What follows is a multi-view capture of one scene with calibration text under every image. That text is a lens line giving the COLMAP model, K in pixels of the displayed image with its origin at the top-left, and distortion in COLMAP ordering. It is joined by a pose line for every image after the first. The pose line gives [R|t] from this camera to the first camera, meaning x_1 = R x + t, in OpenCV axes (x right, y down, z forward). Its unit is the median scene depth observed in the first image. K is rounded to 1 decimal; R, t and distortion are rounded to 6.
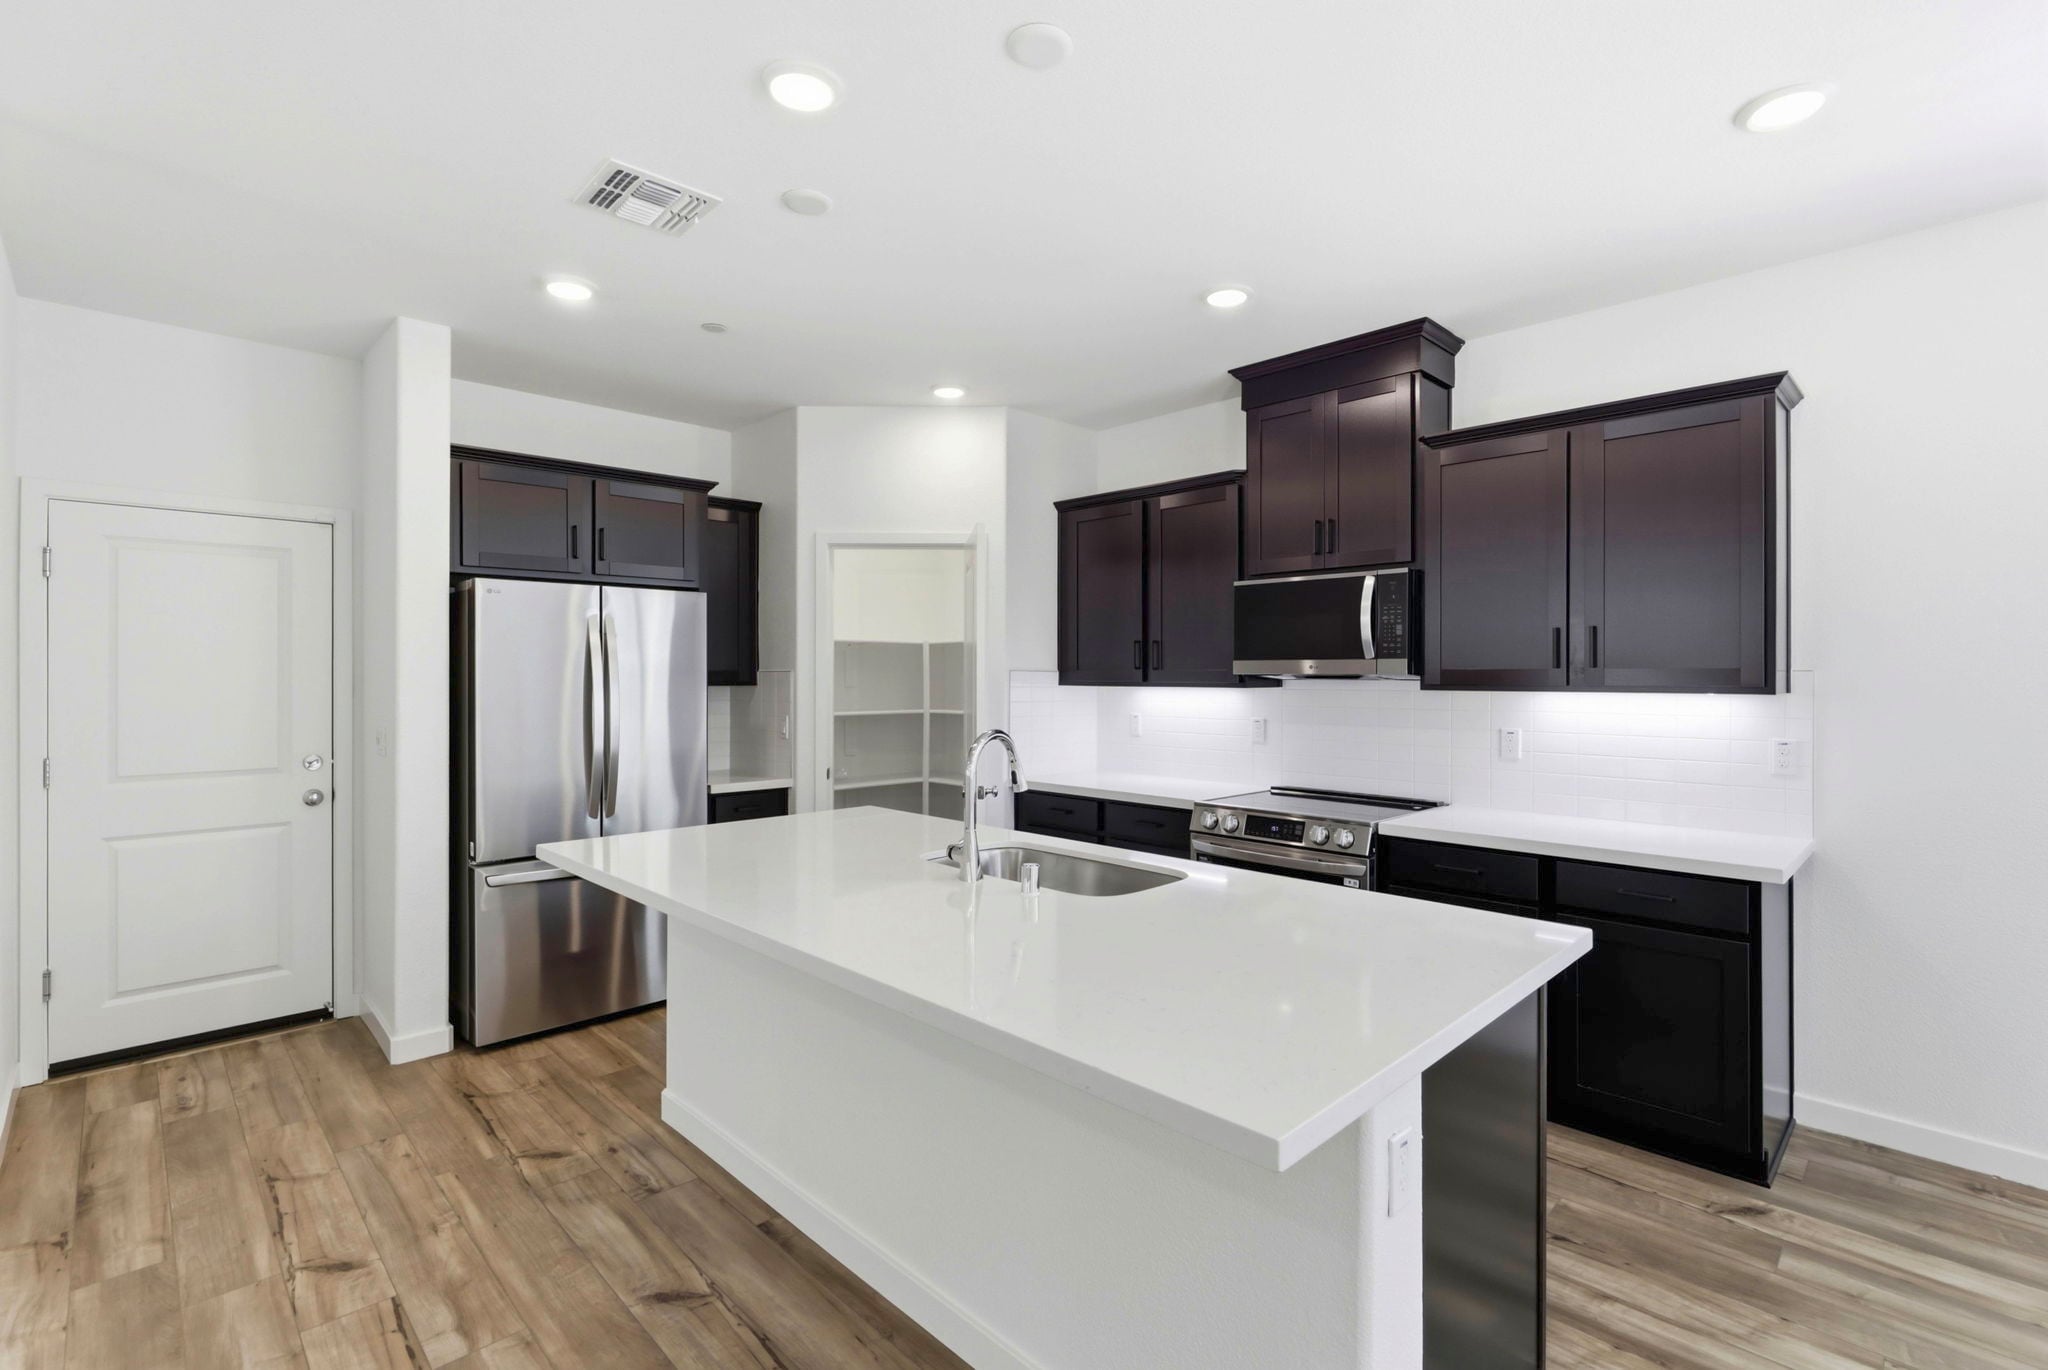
lens RADIAL K [[931.8, 0, 1047.6], [0, 931.8, 677.4], [0, 0, 1]] dist [-0.000452, -0.000141]
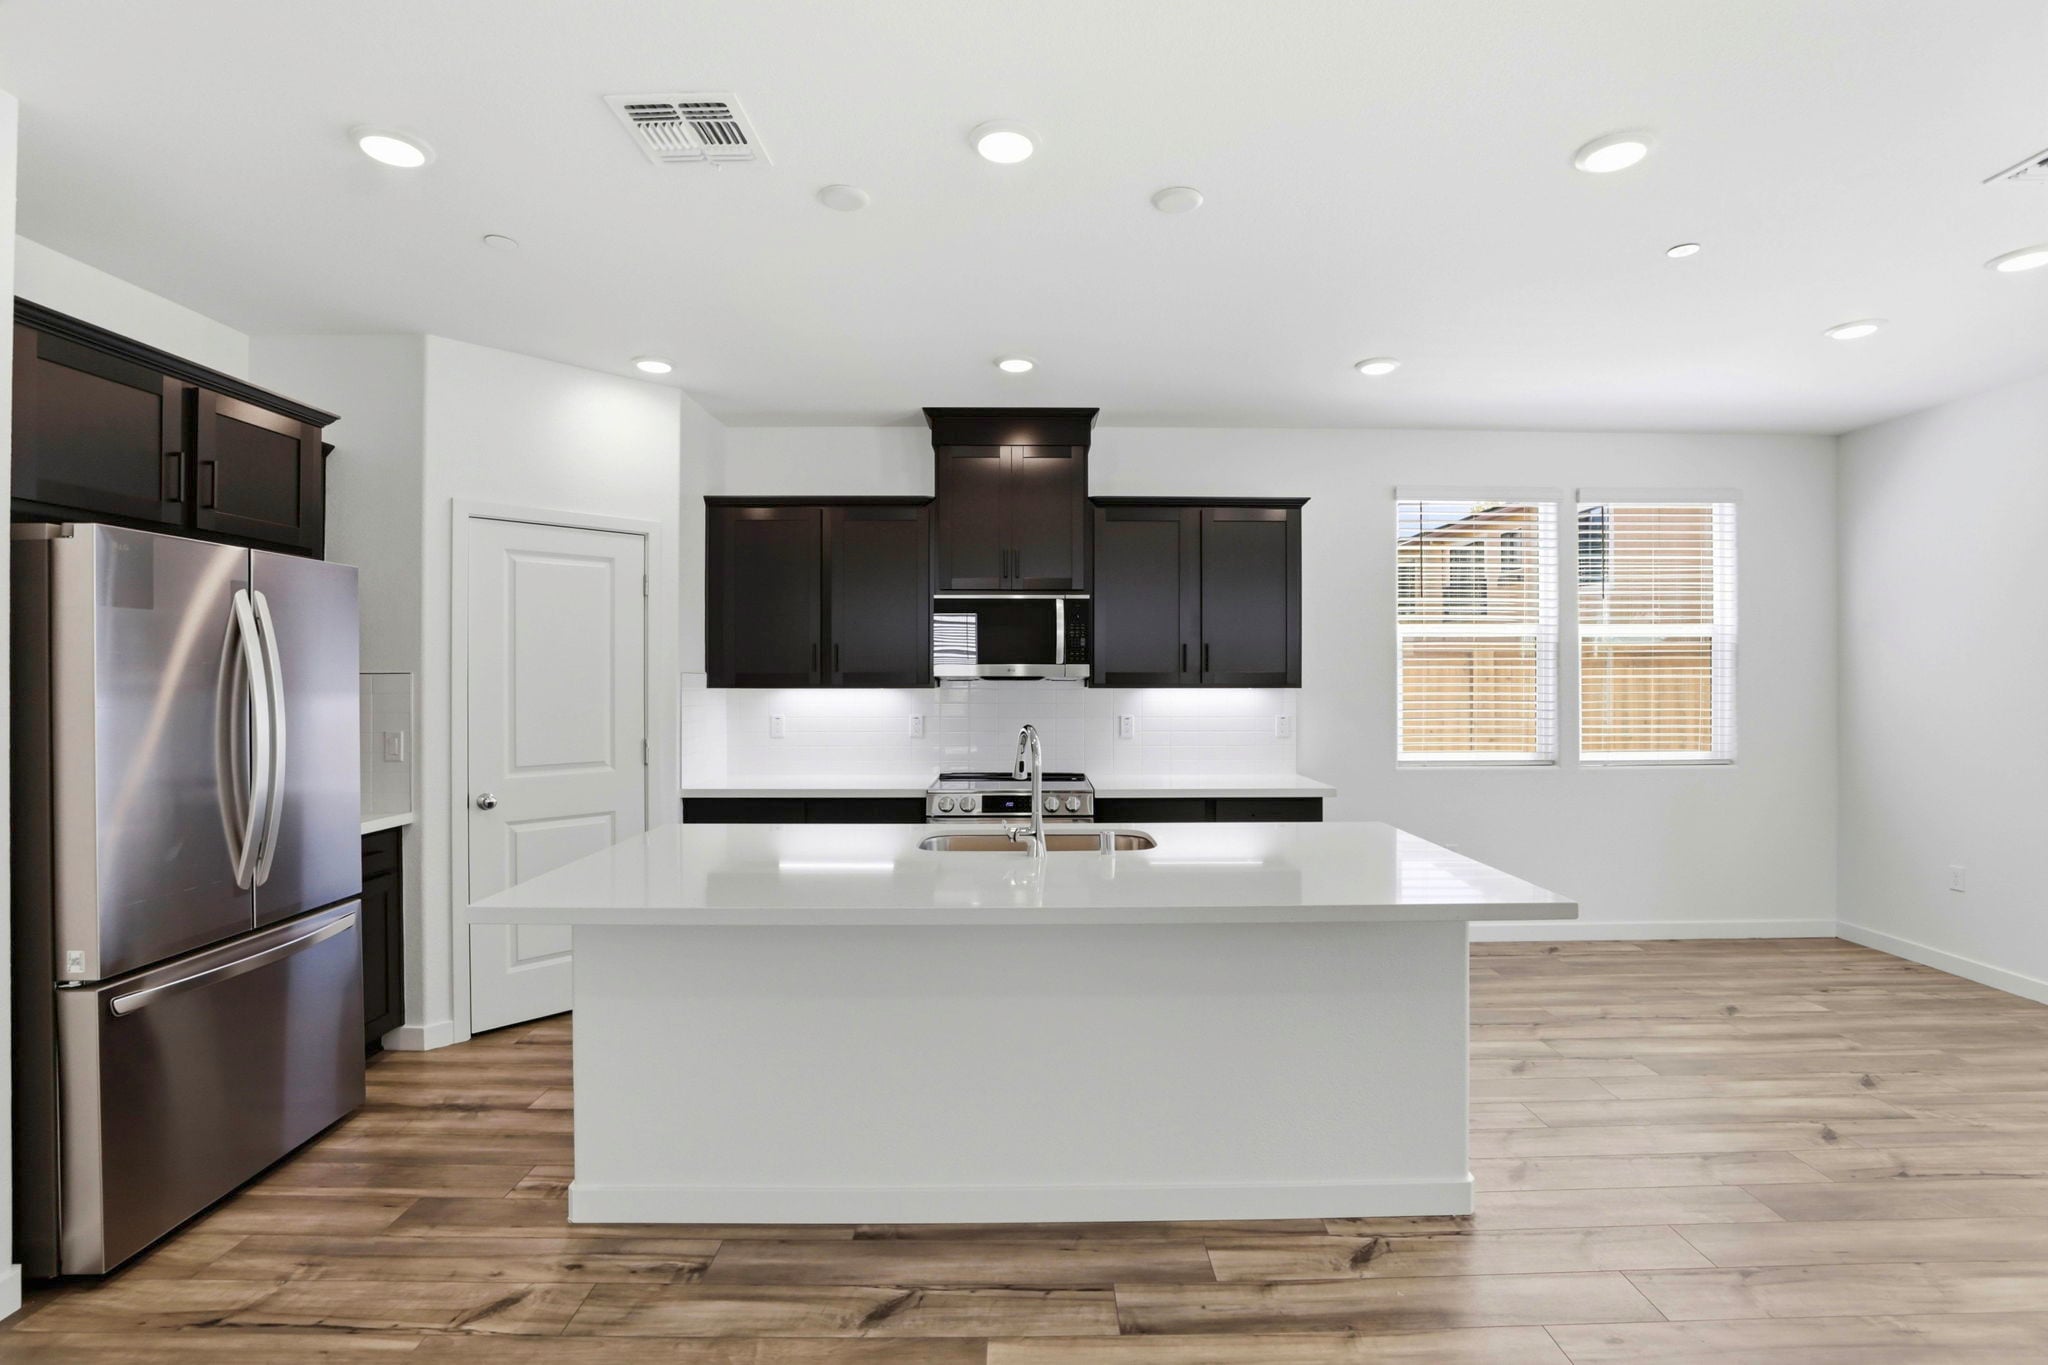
lens RADIAL K [[933.7, 0, 1034.8], [0, 933.7, 677.0], [0, 0, 1]] dist [-0.018201, 0.000642]
pose [[0.702372, -0.002139, 0.711807, -0.666481], [0.002860, 0.999996, 0.000183, -0.002608], [-0.711804, 0.001907, 0.702375, 0.135122]]
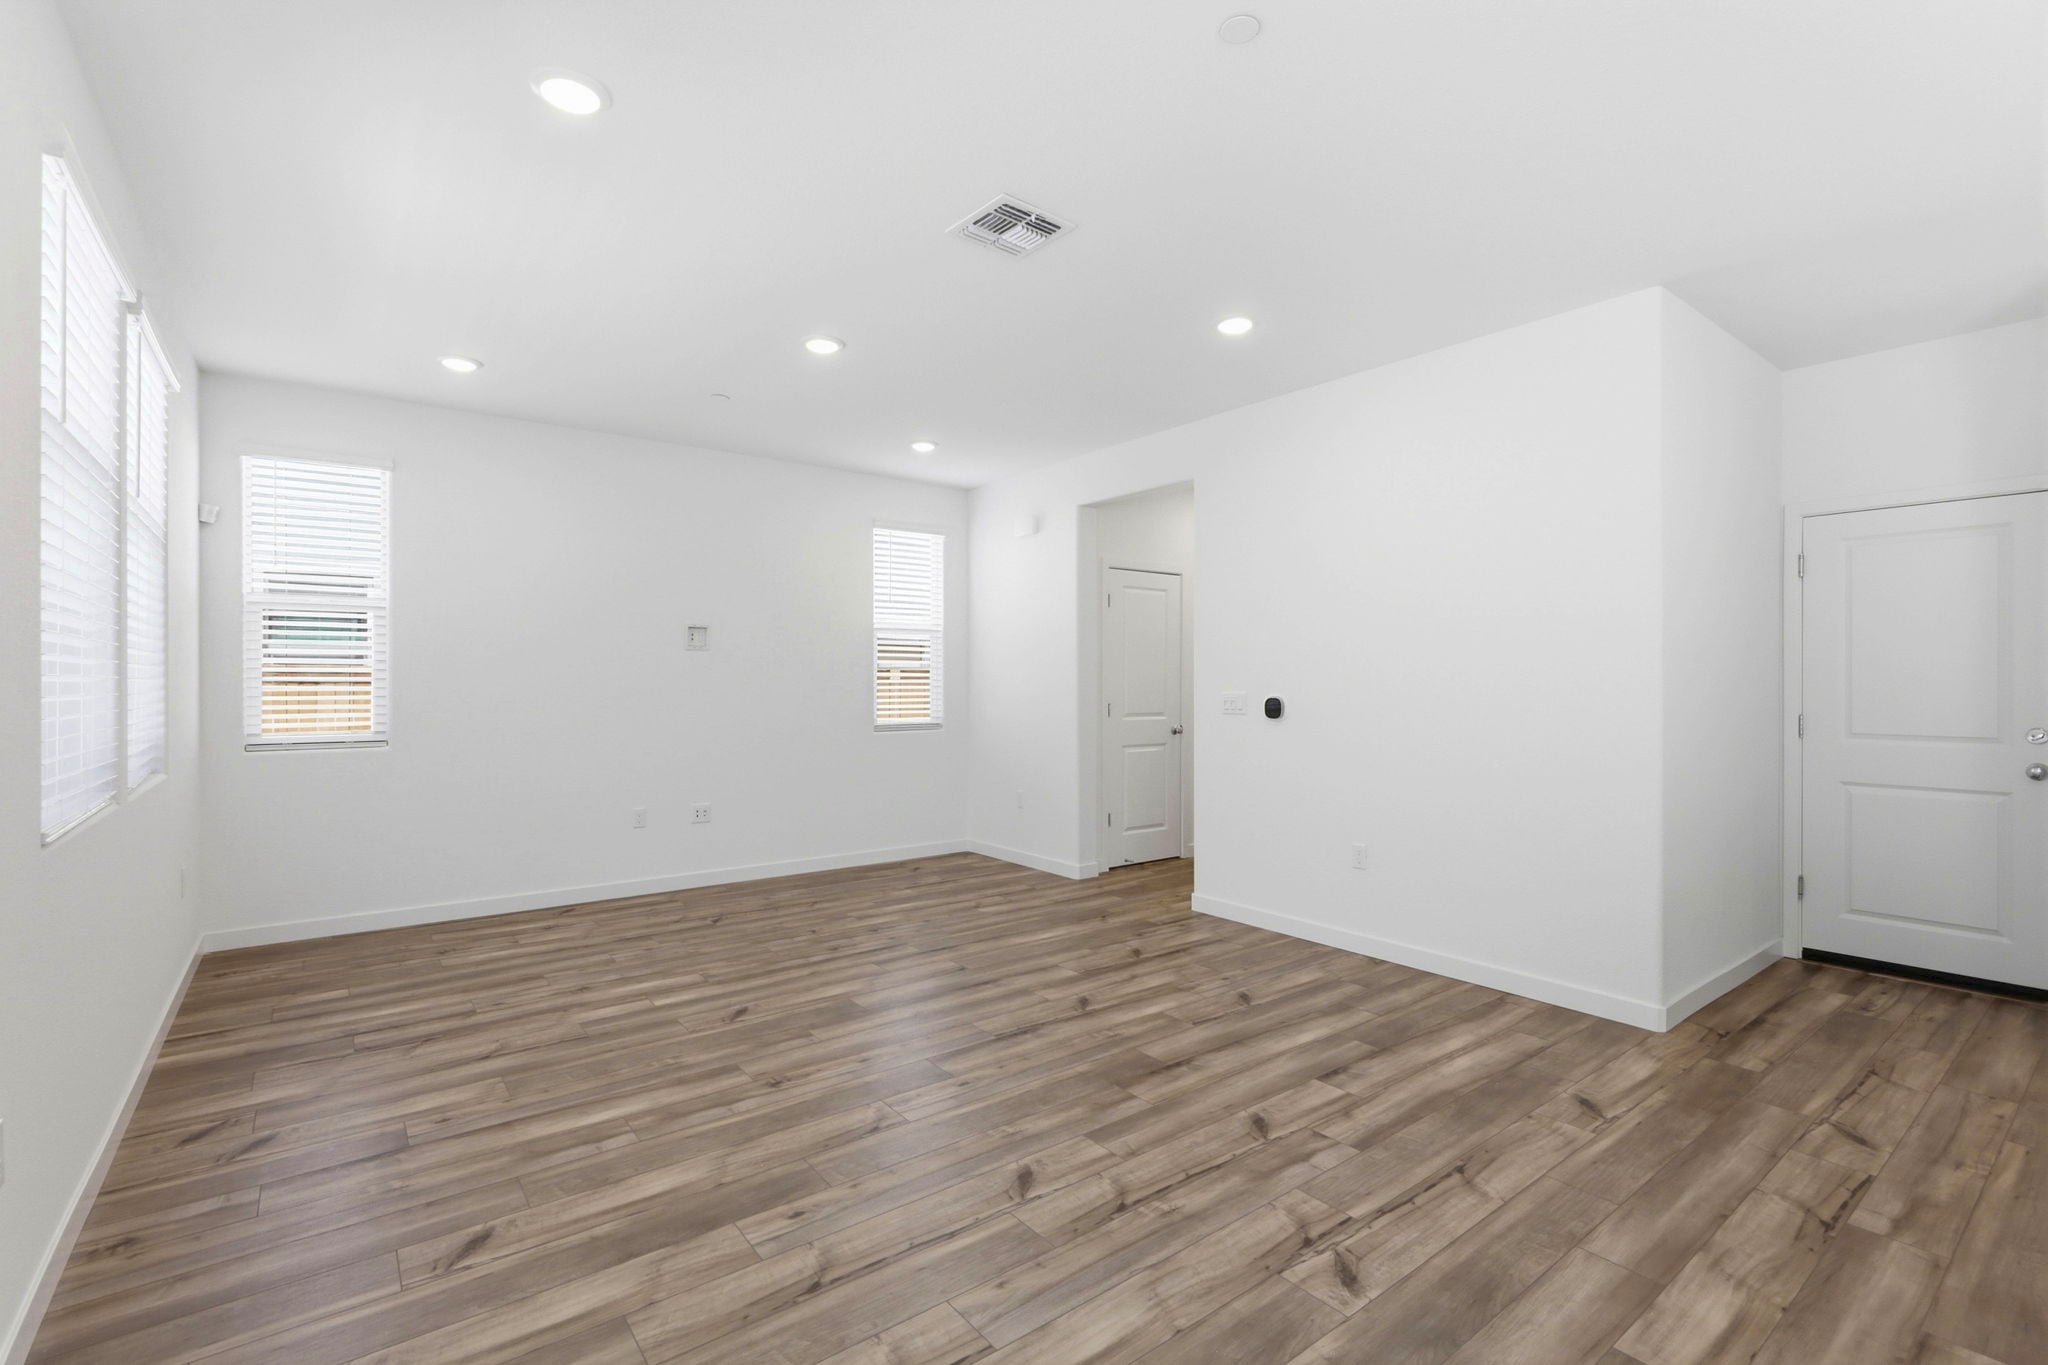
lens RADIAL K [[916.9, 0, 1024.0], [0, 916.9, 682.5], [0, 0, 1]] dist [-0.003197, -0.000291]
pose [[-0.131271, -0.000619, -0.991346, 0.361840], [-0.002890, 0.999996, -0.000242, 0.046196], [0.991342, 0.002833, -0.131272, 0.081490]]
